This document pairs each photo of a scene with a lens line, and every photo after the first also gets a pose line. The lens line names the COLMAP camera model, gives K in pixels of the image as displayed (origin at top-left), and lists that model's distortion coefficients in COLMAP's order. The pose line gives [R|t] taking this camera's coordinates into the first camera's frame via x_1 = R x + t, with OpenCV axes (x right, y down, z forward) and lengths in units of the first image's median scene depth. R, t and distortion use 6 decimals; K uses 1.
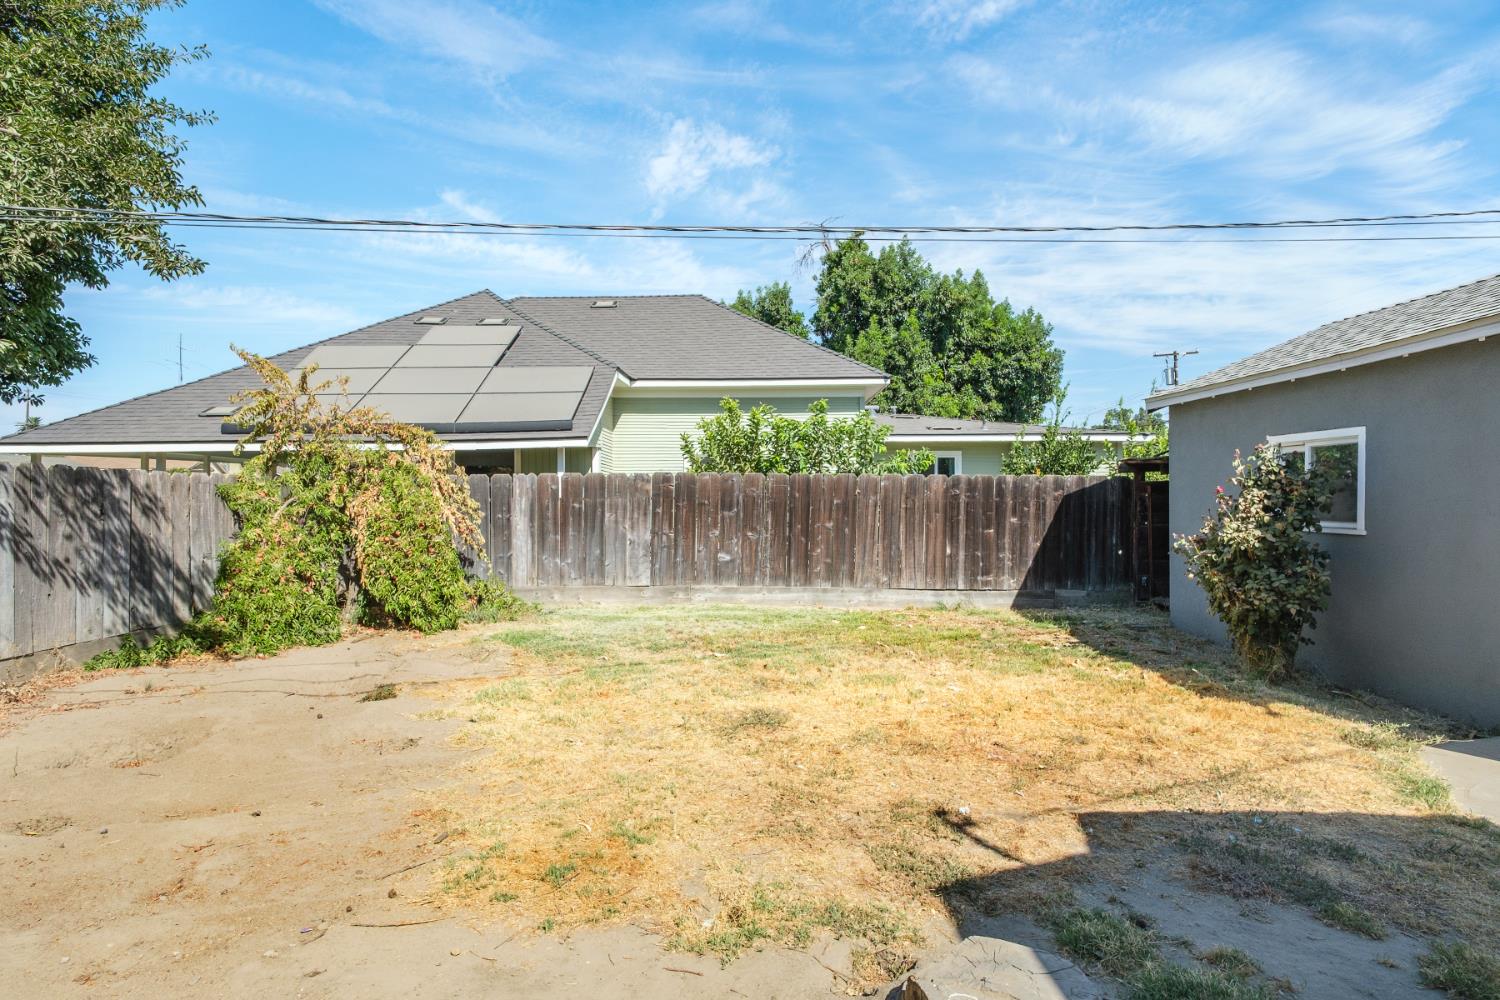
lens RADIAL K [[816.6, 0, 750.0], [0, 816.6, 500.0], [0, 0, 1]] dist [-0.024830, 0.019278]
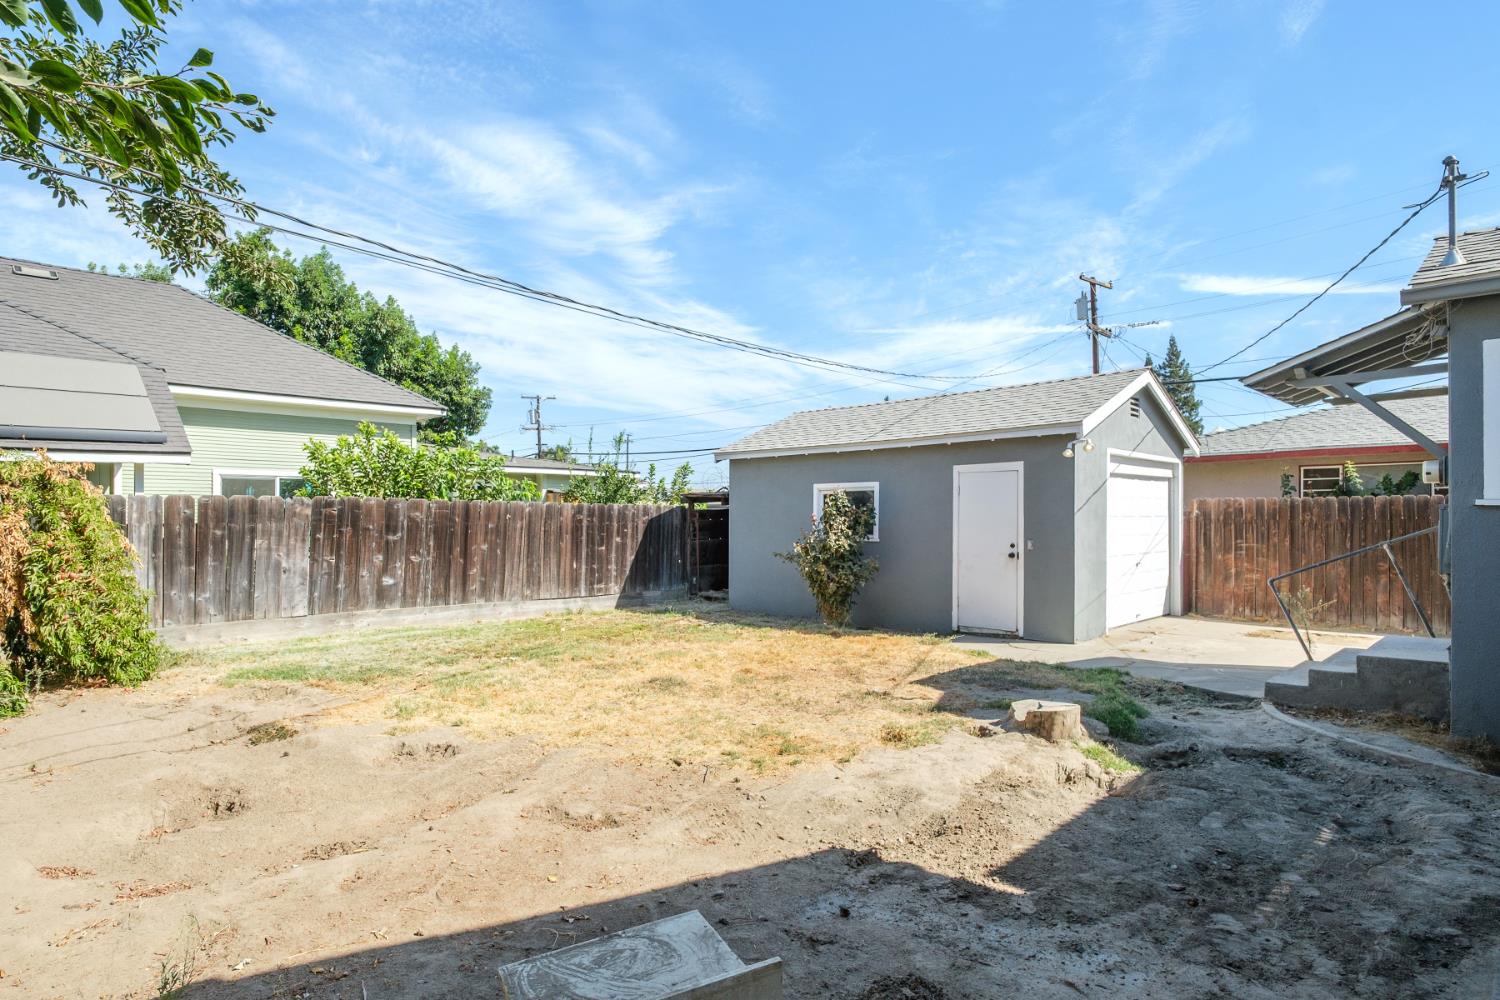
lens RADIAL K [[803.1, 0, 746.8], [0, 803.1, 527.4], [0, 0, 1]] dist [0.003433, 0.000186]
pose [[0.691365, -0.007842, 0.722463, -0.446490], [0.005213, 0.999969, 0.005866, -0.000331], [-0.722486, -0.000289, 0.691385, -0.018282]]
